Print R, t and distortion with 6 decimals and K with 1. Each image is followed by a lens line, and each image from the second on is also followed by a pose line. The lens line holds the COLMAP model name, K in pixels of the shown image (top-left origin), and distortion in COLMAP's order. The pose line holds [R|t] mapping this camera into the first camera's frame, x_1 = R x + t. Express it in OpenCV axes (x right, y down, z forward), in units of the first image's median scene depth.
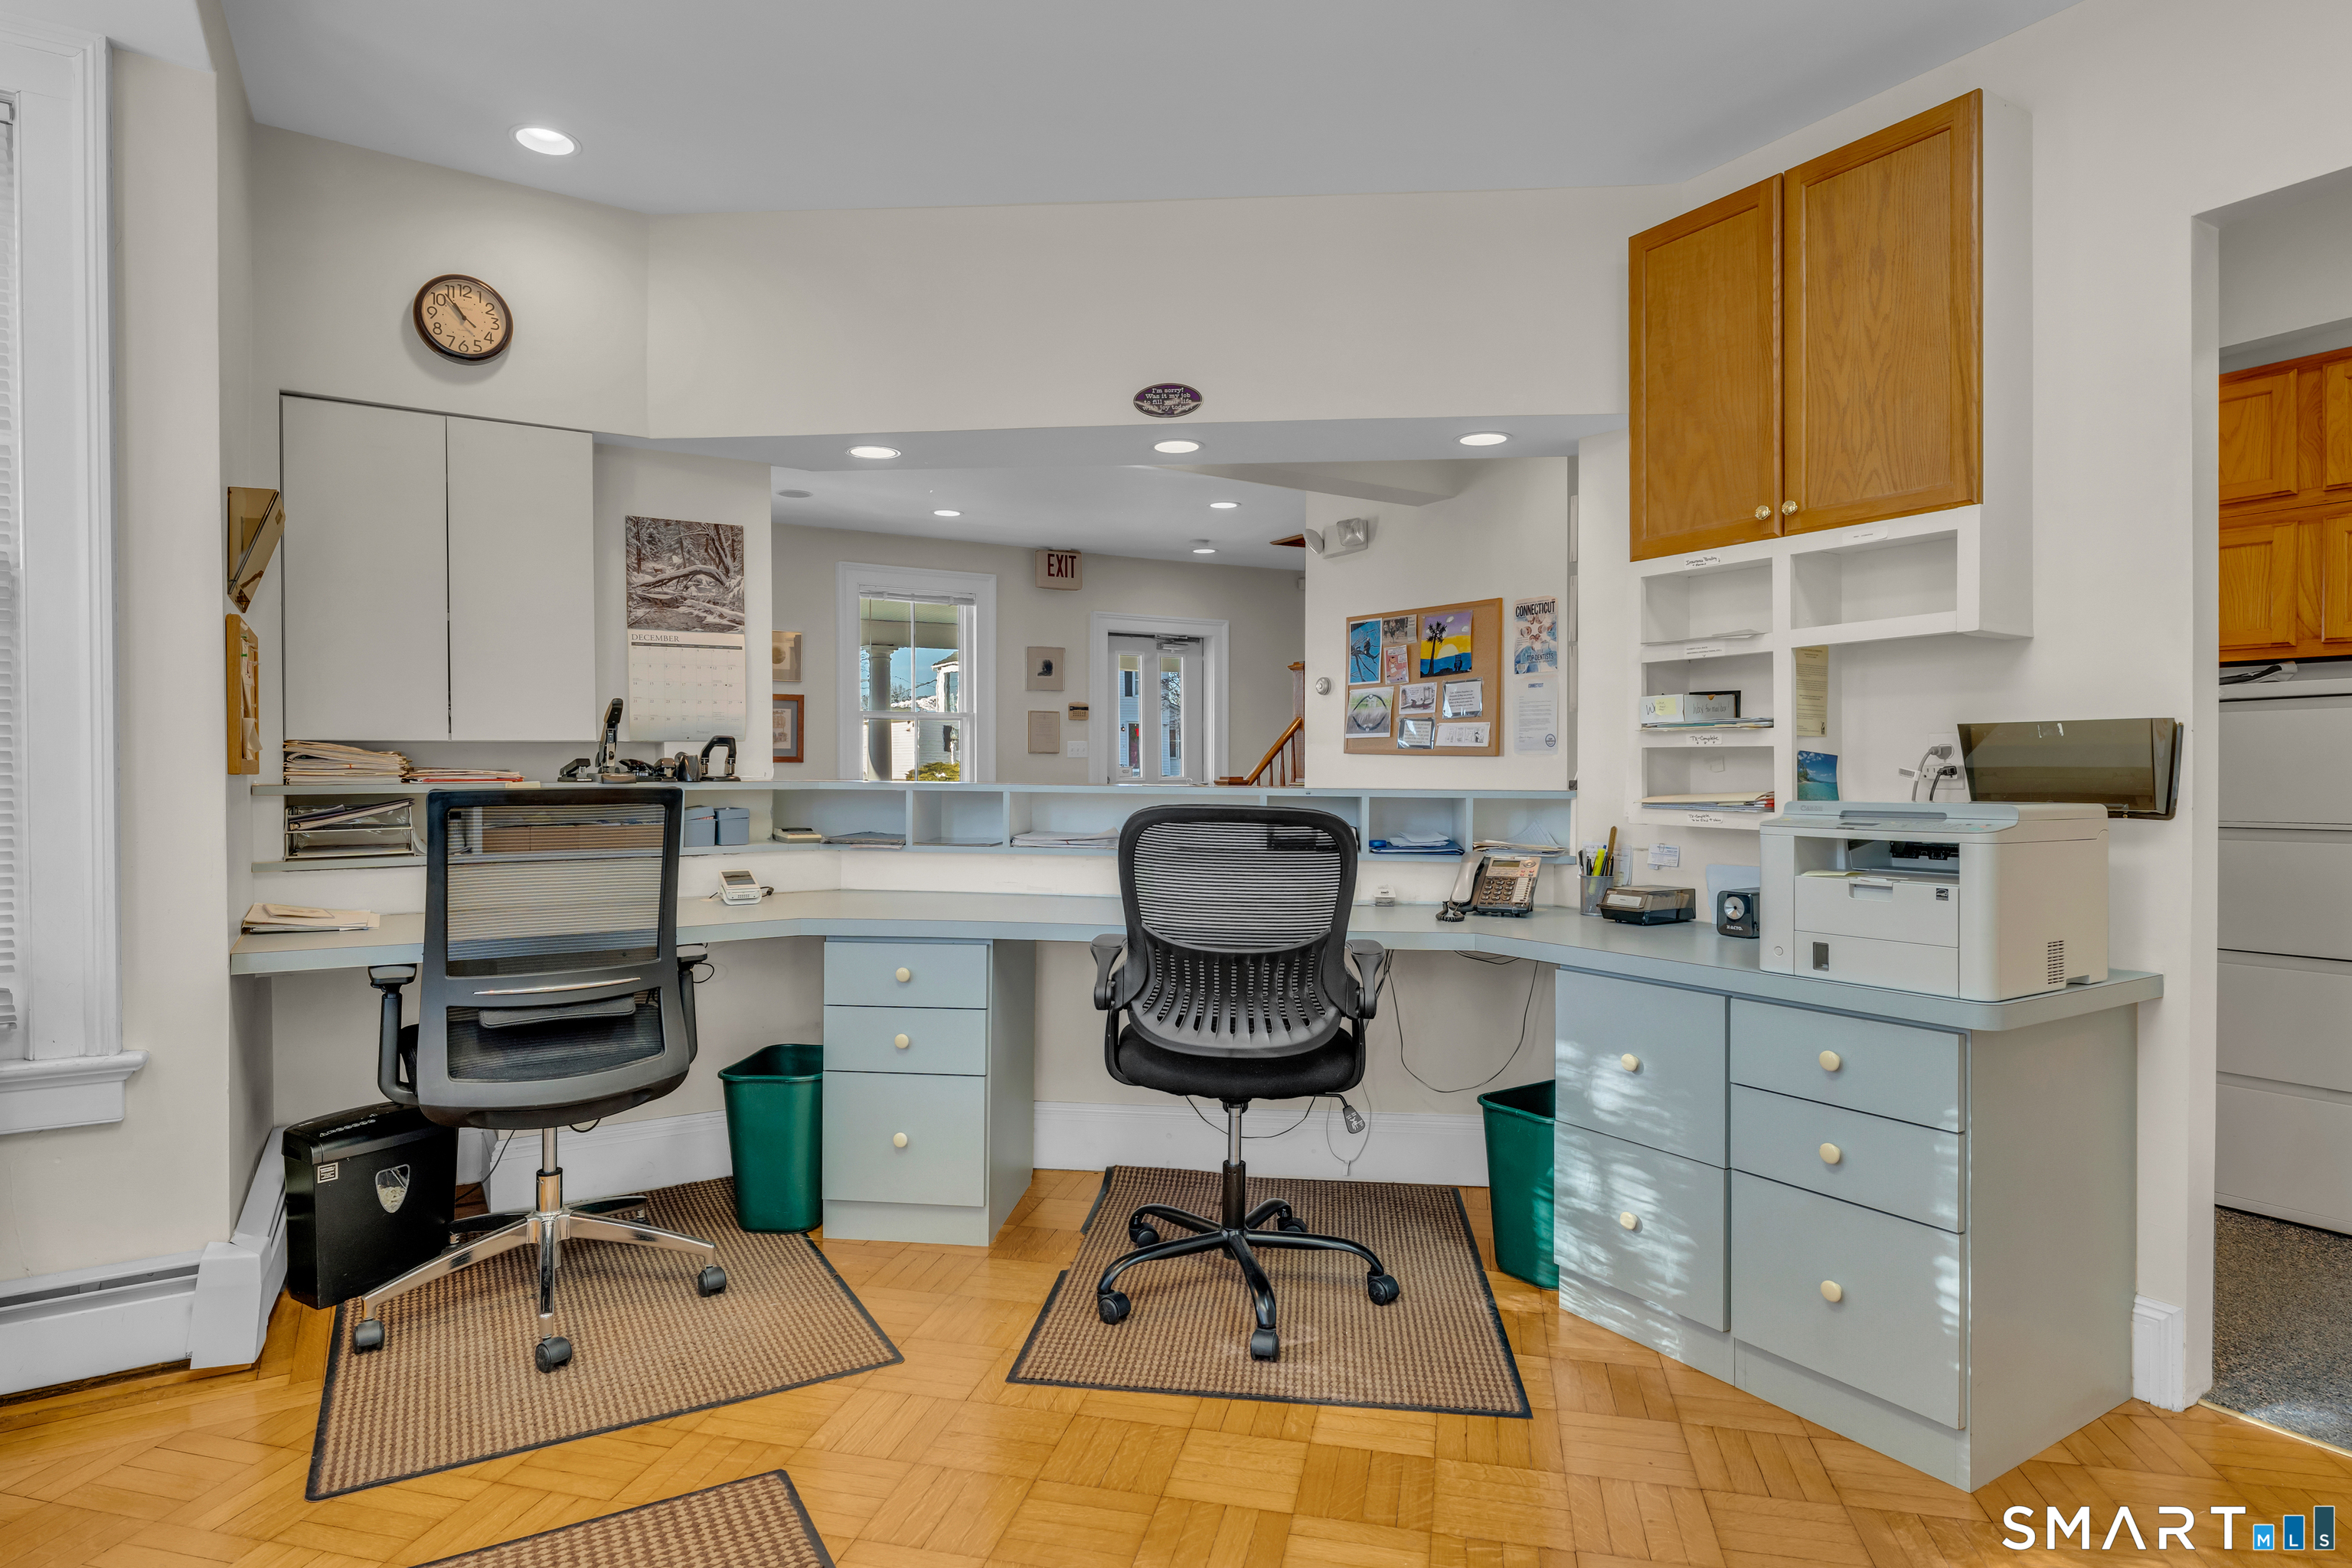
lens RADIAL K [[1248.1, 0, 1198.6], [0, 1248.1, 776.9], [0, 0, 1]] dist [-0.003149, -0.000983]
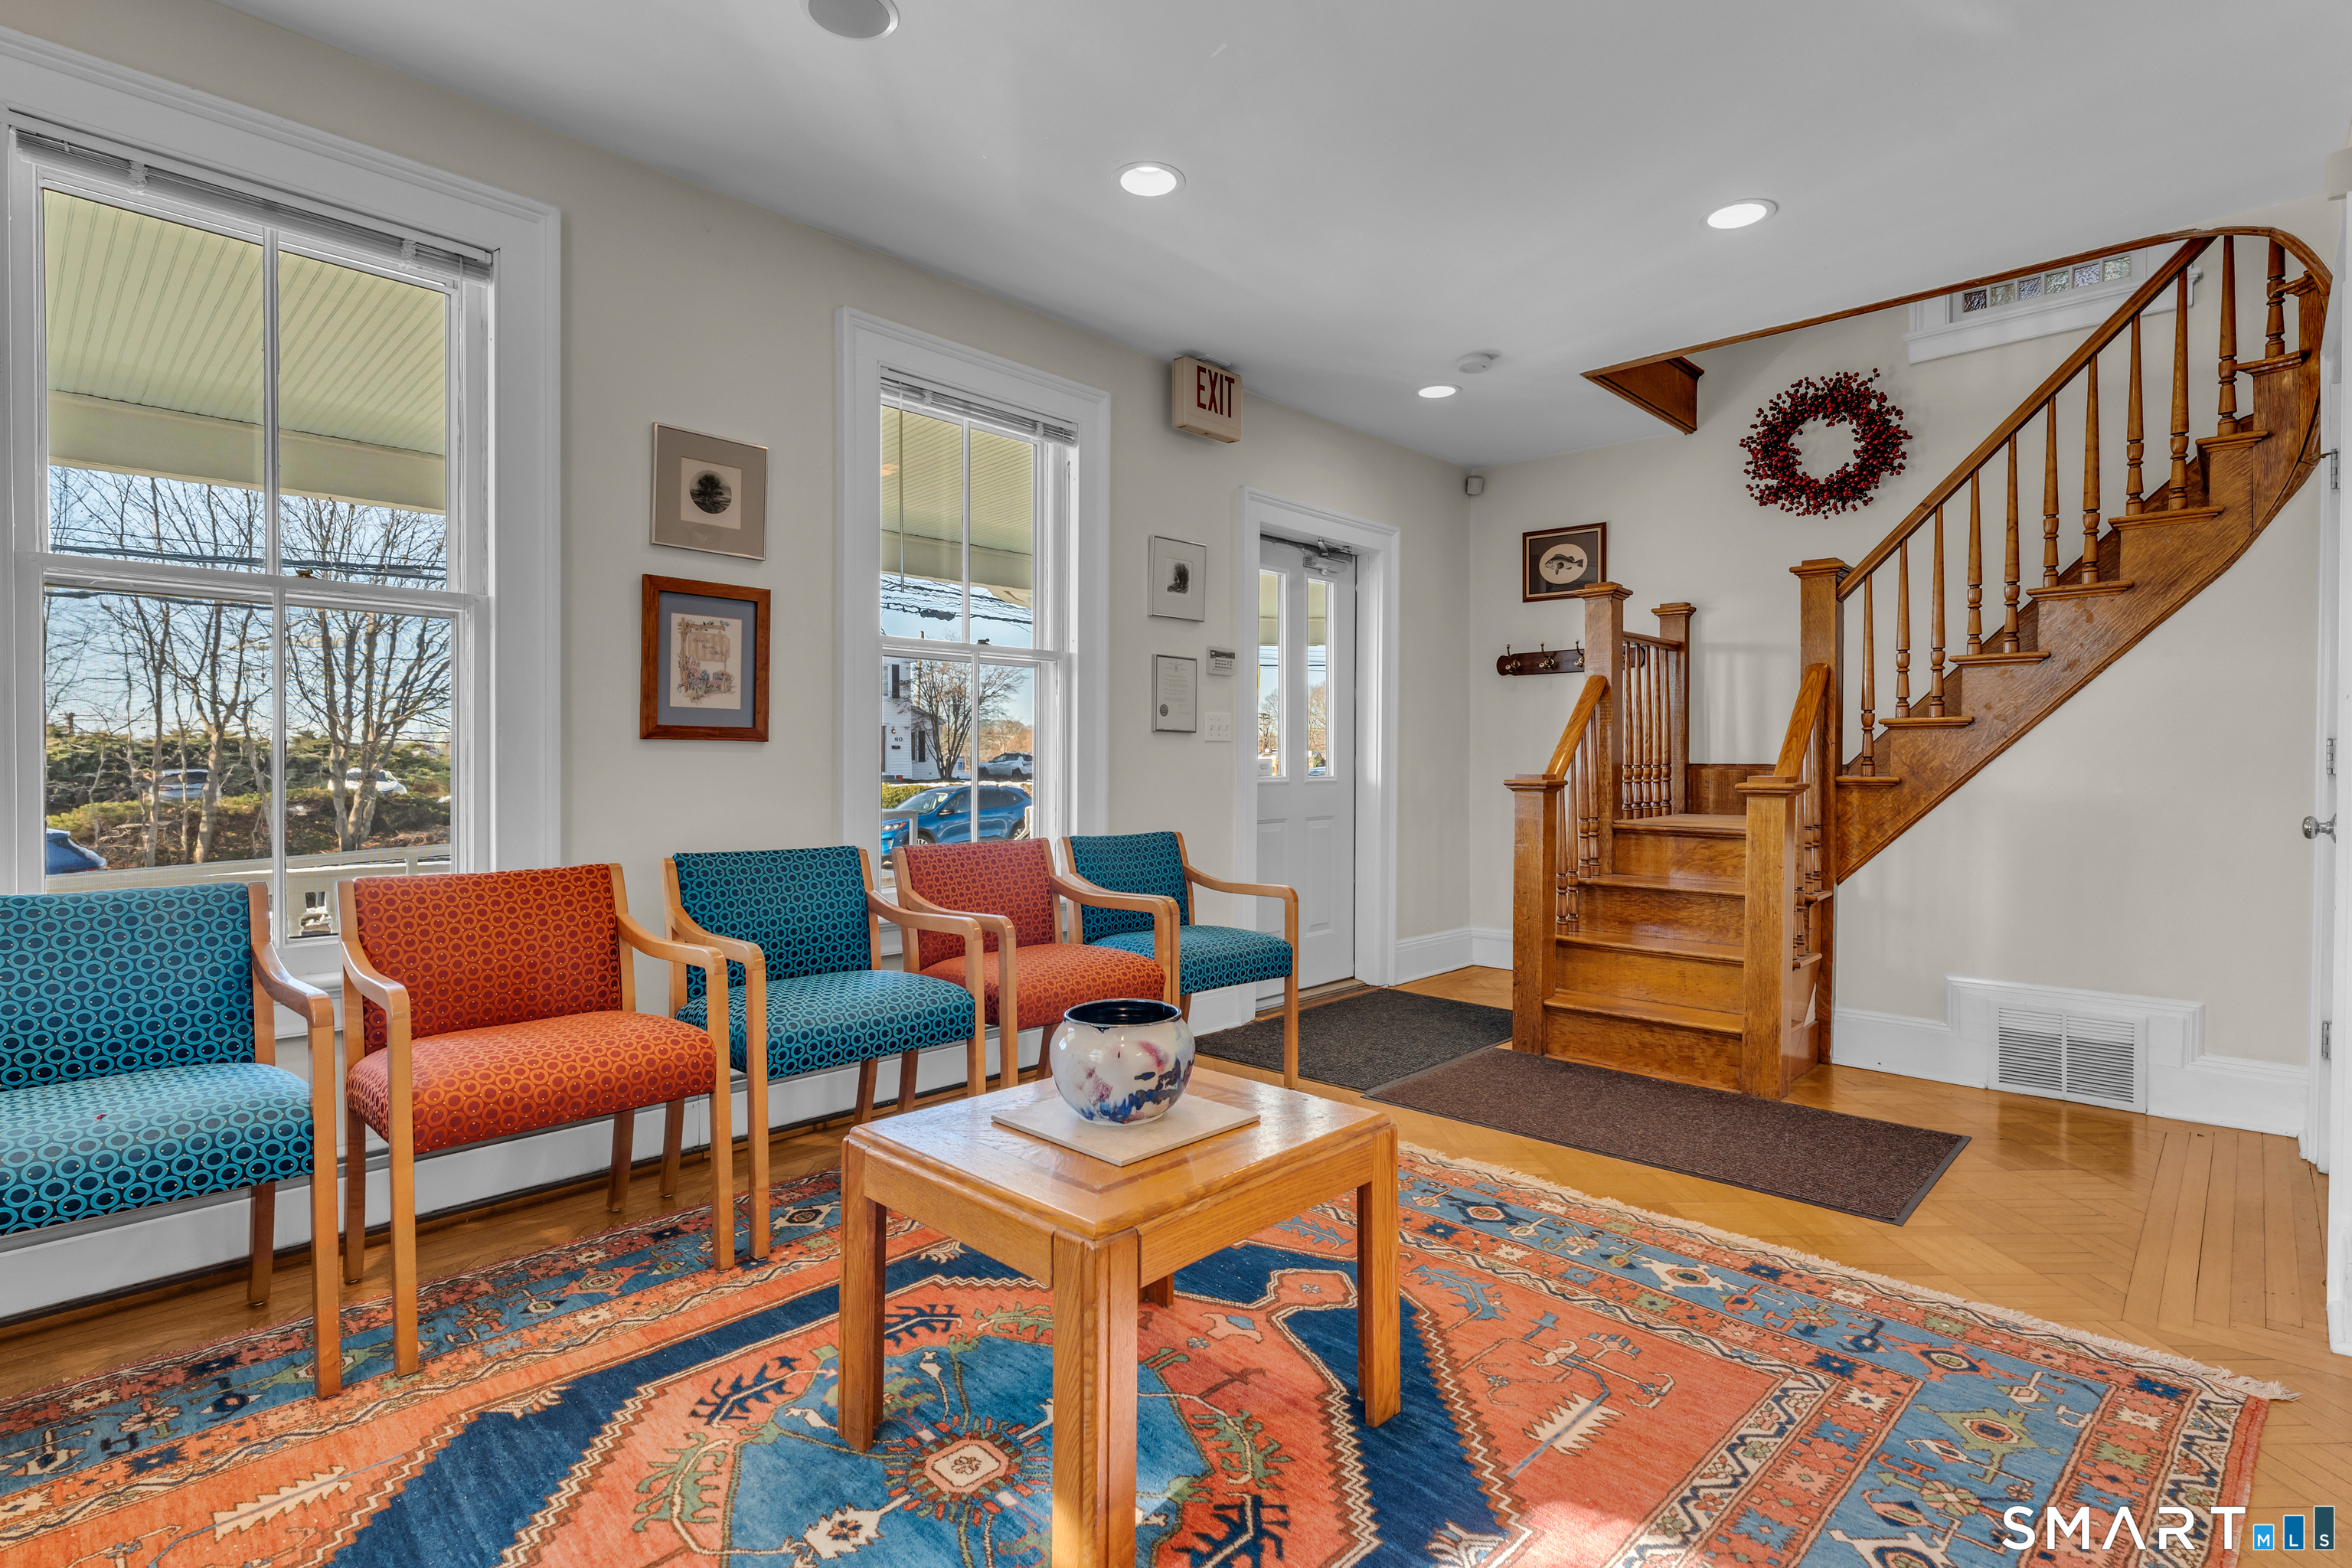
lens RADIAL K [[1148.9, 0, 1176.0], [0, 1148.9, 784.0], [0, 0, 1]] dist [-0.004374, -0.000655]
pose [[0.970605, -0.001652, 0.240674, -0.754051], [0.001366, 0.999998, 0.001356, 0.008918], [-0.240676, -0.000988, 0.970605, 1.553434]]
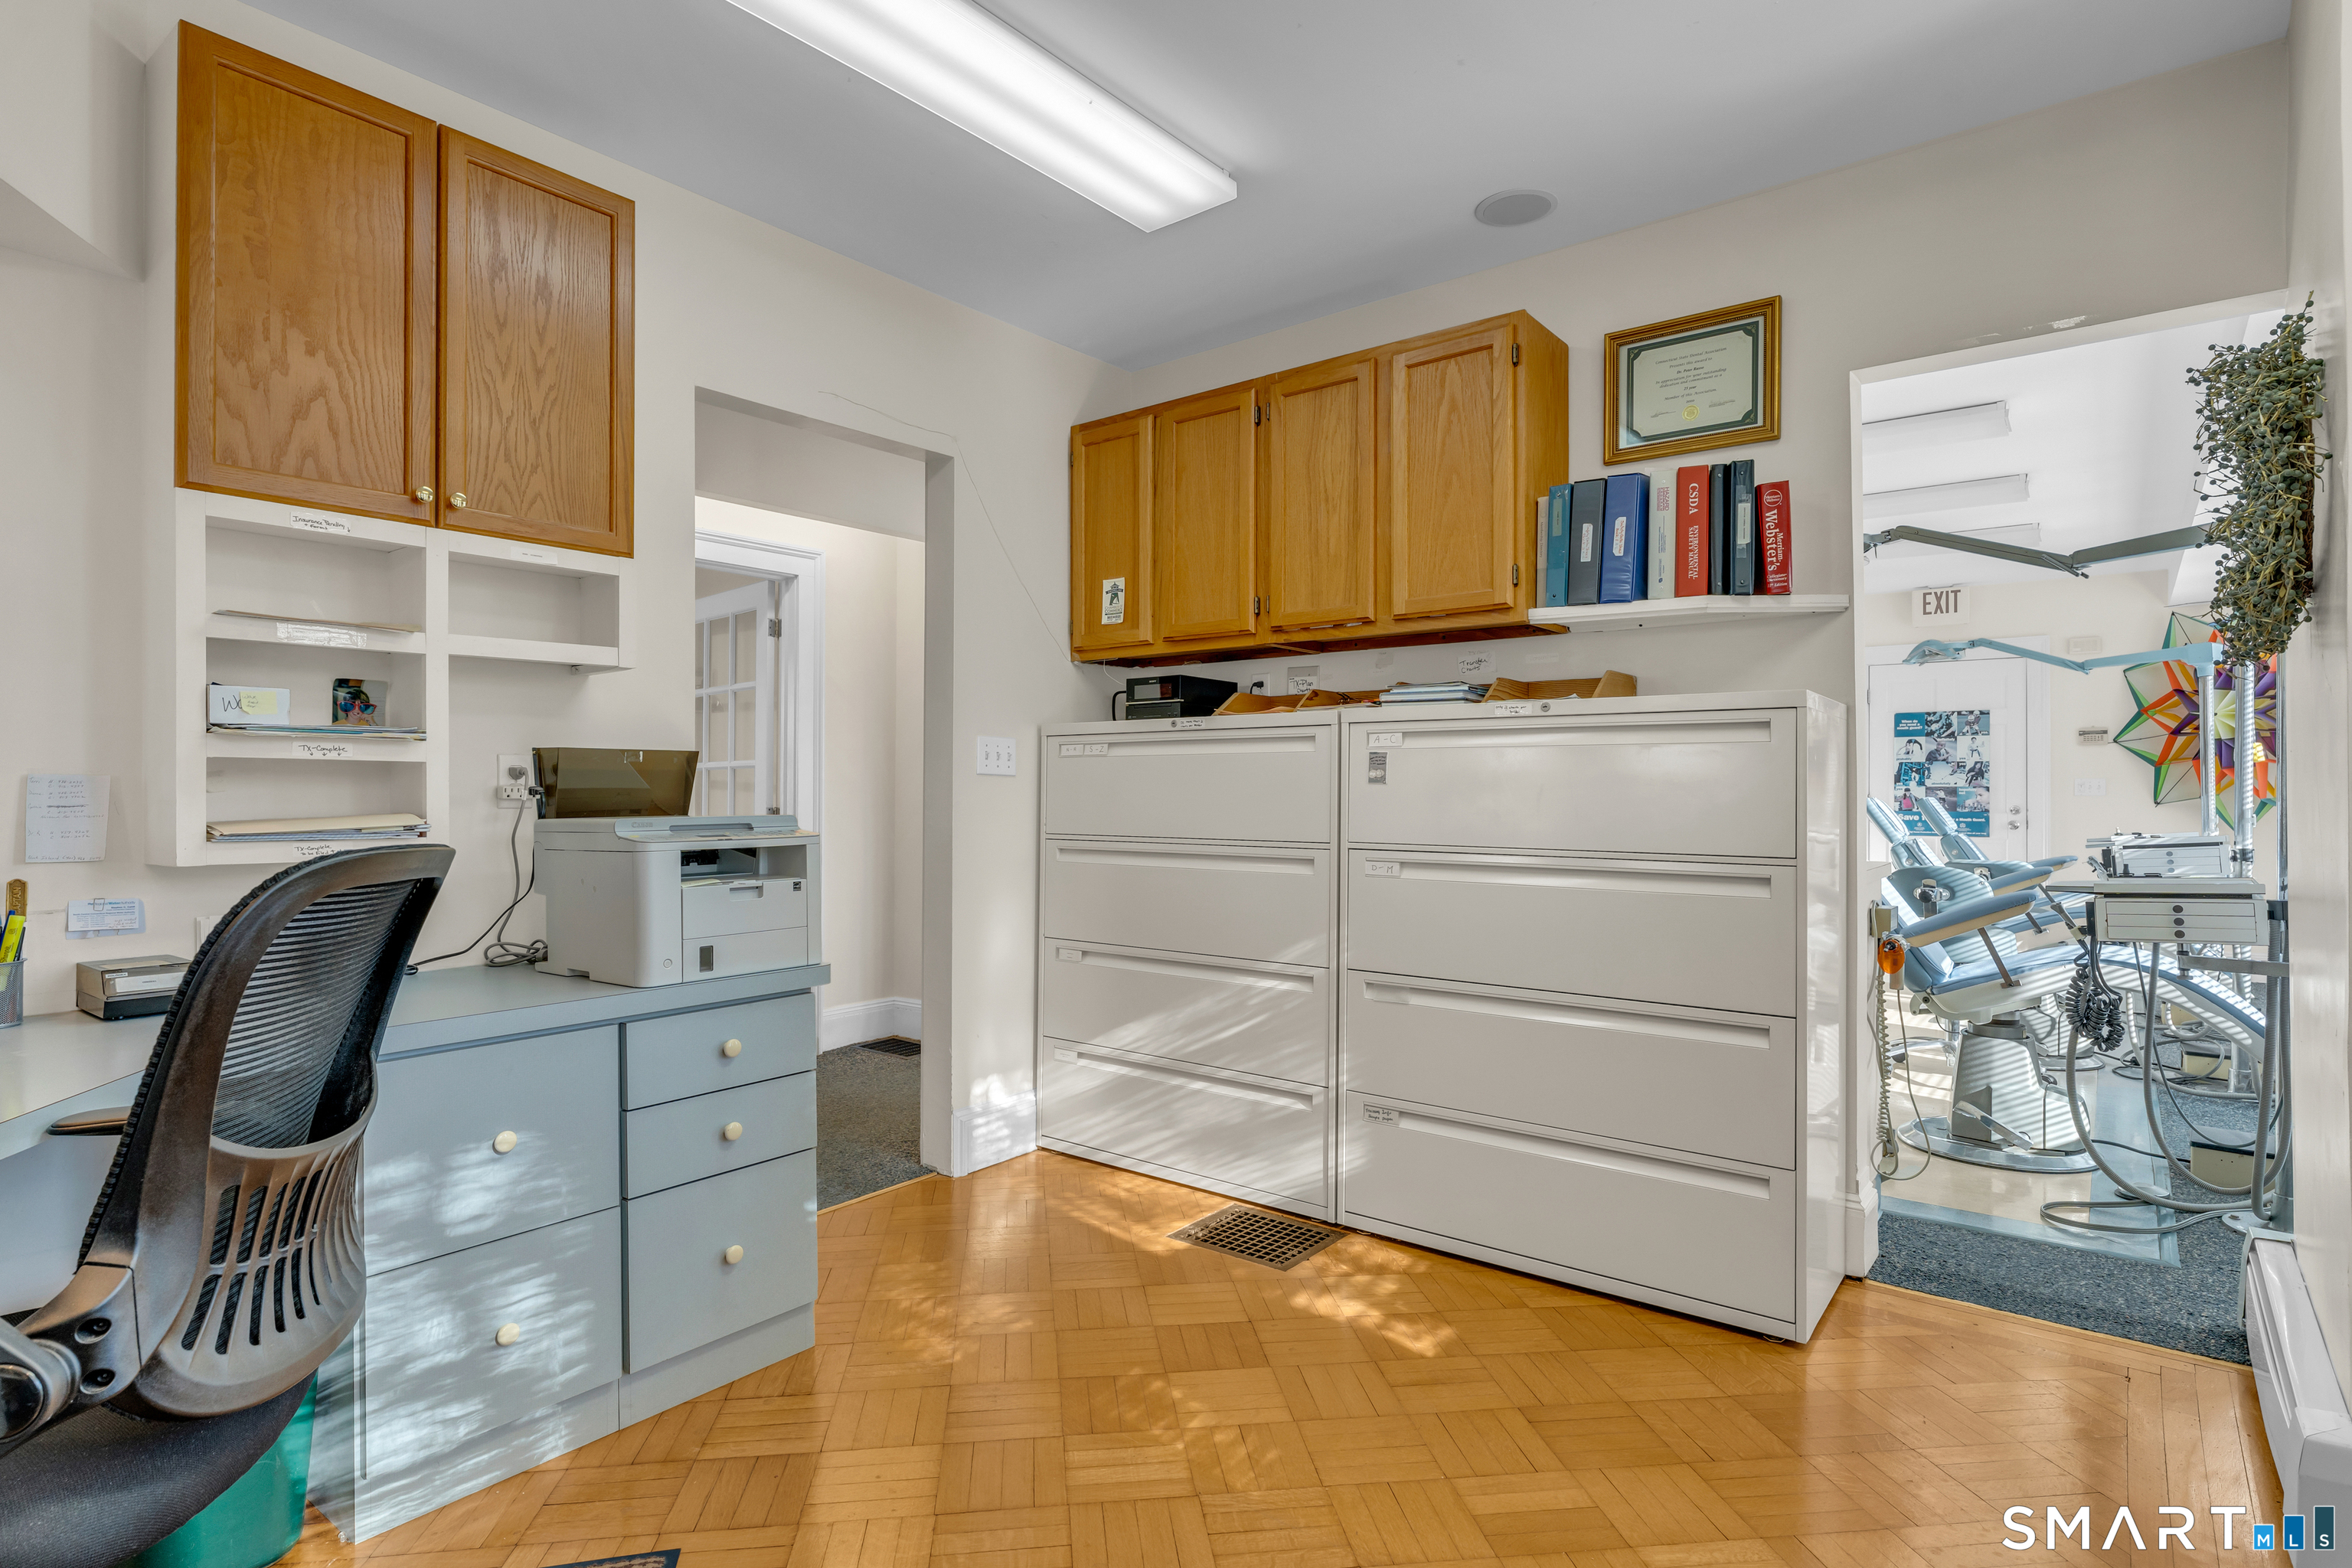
lens RADIAL K [[1194.6, 0, 1176.0], [0, 1194.6, 784.0], [0, 0, 1]] dist [-0.002166, -0.000346]
pose [[-0.328861, 0.012509, 0.944295, -0.475600], [0.010540, 0.999899, -0.009575, 0.004272], [-0.944319, 0.006804, -0.328960, 0.729161]]
